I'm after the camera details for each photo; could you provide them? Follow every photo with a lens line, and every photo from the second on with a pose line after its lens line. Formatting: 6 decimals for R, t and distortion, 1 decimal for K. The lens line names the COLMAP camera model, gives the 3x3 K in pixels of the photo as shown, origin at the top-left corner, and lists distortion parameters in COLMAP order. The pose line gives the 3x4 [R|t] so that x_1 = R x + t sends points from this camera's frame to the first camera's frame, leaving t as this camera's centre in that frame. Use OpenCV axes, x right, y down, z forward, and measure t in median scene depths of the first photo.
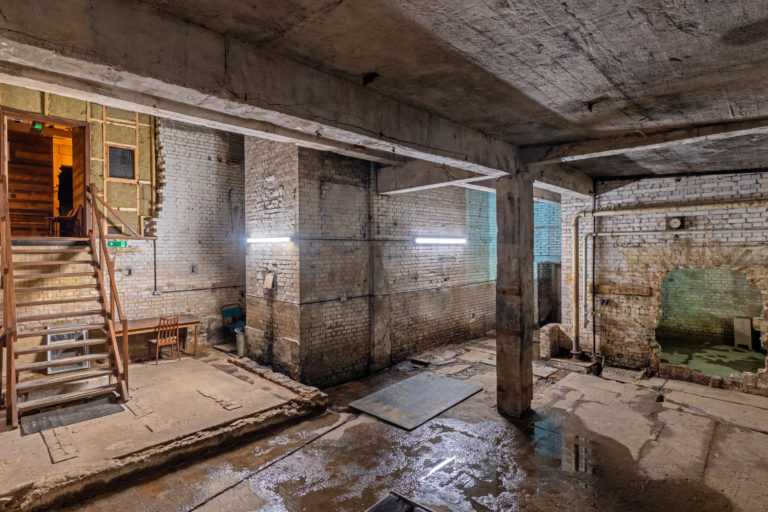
lens RADIAL K [[391.7, 0, 385.9], [0, 391.7, 250.2], [0, 0, 1]] dist [-0.005173, 0.001564]
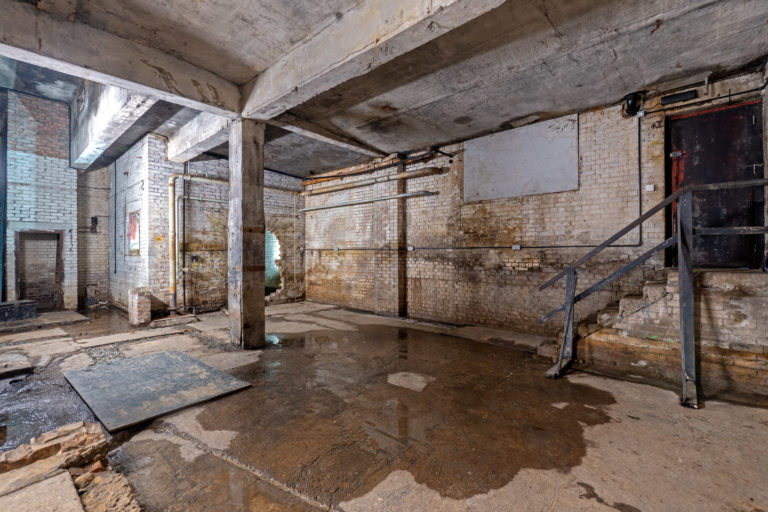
lens RADIAL K [[333.6, 0, 385.8], [0, 333.6, 251.5], [0, 0, 1]] dist [-0.004509, 0.000879]
pose [[-0.063483, 0.006631, 0.997961, -0.476804], [0.011196, 0.999920, -0.005932, 0.136579], [-0.997920, 0.010796, -0.063553, 0.554726]]
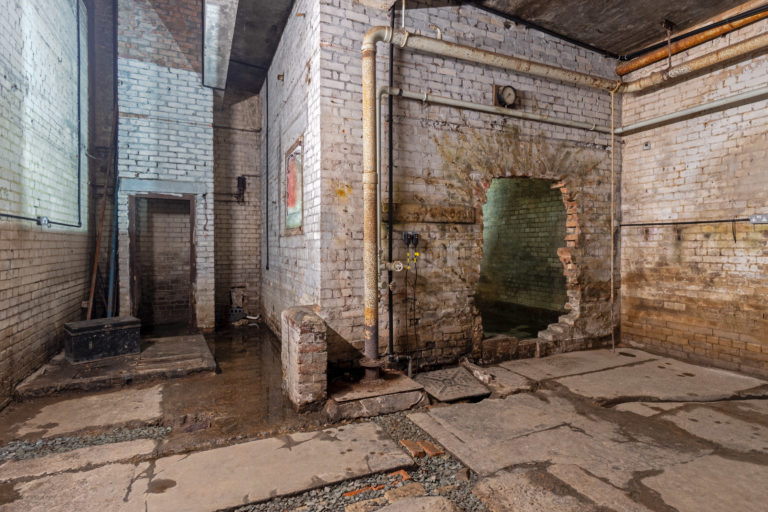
lens RADIAL K [[411.0, 0, 387.9], [0, 411.0, 251.5], [0, 0, 1]] dist [0.002110, 0.000390]
pose [[0.357082, -0.006354, 0.934052, 0.093752], [0.004900, 0.999976, 0.004929, 0.157110], [-0.934060, 0.002817, 0.357104, 0.925838]]
